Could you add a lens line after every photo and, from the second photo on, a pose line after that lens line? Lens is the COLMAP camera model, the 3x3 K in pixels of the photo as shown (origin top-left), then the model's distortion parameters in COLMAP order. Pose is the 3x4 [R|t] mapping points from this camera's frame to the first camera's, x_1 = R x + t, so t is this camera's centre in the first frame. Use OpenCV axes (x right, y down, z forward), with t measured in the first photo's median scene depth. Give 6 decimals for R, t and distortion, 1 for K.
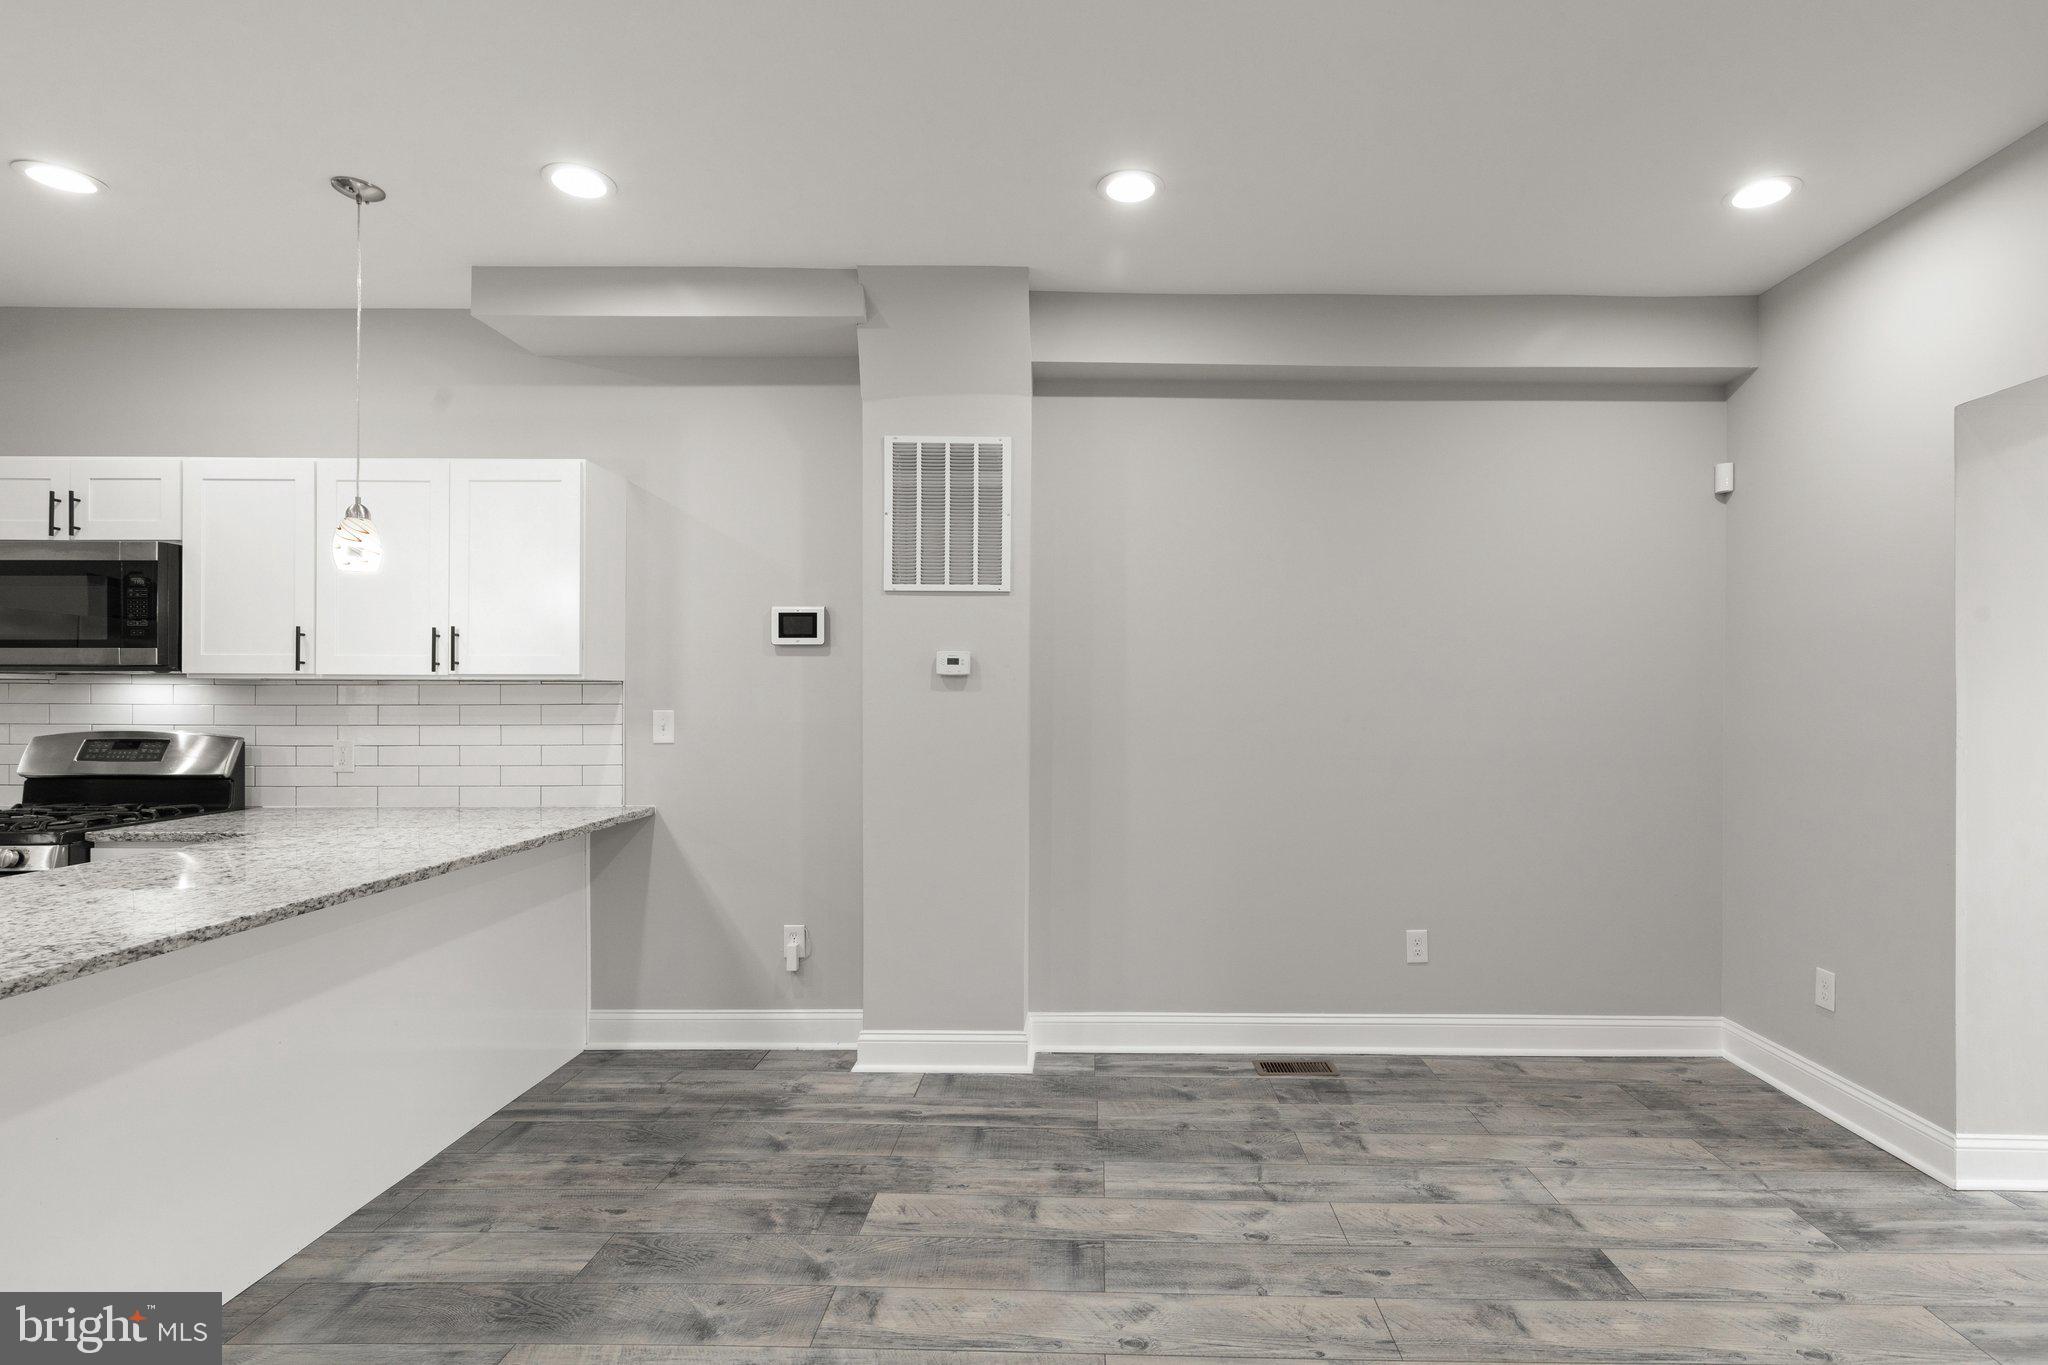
lens RADIAL K [[957.1, 0, 1073.4], [0, 957.1, 698.4], [0, 0, 1]] dist [0.005865, 0.000356]
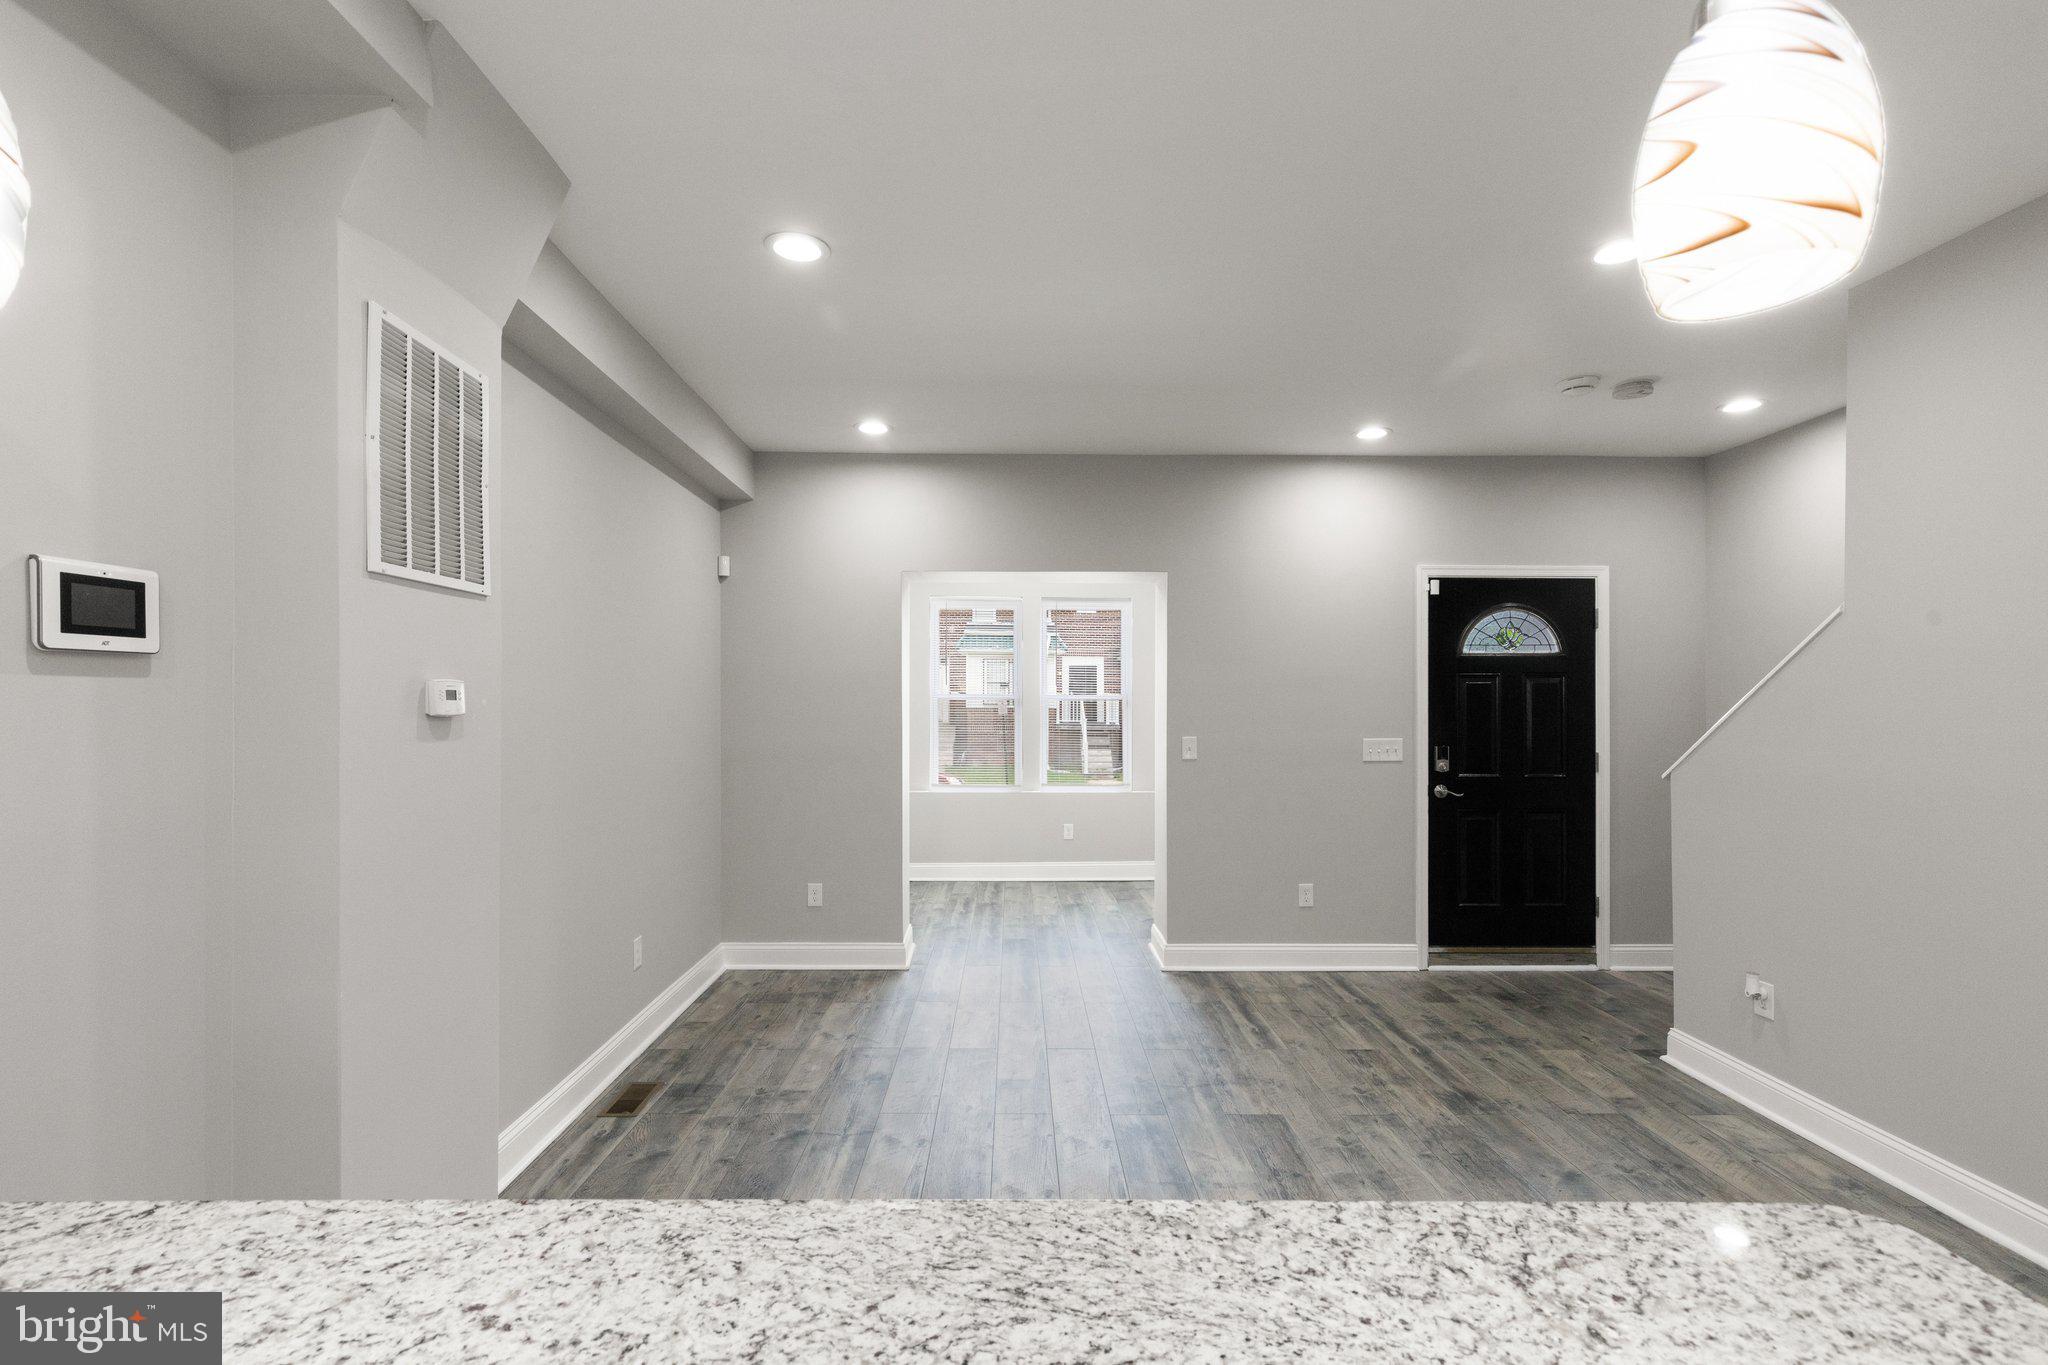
lens RADIAL K [[928.8, 0, 1019.8], [0, 928.8, 698.3], [0, 0, 1]] dist [0.011344, 0.000192]
pose [[-0.016415, -0.002069, 0.999863, -0.792134], [-0.002276, 0.999995, 0.002032, -0.039666], [-0.999863, -0.002243, -0.016420, 0.642705]]
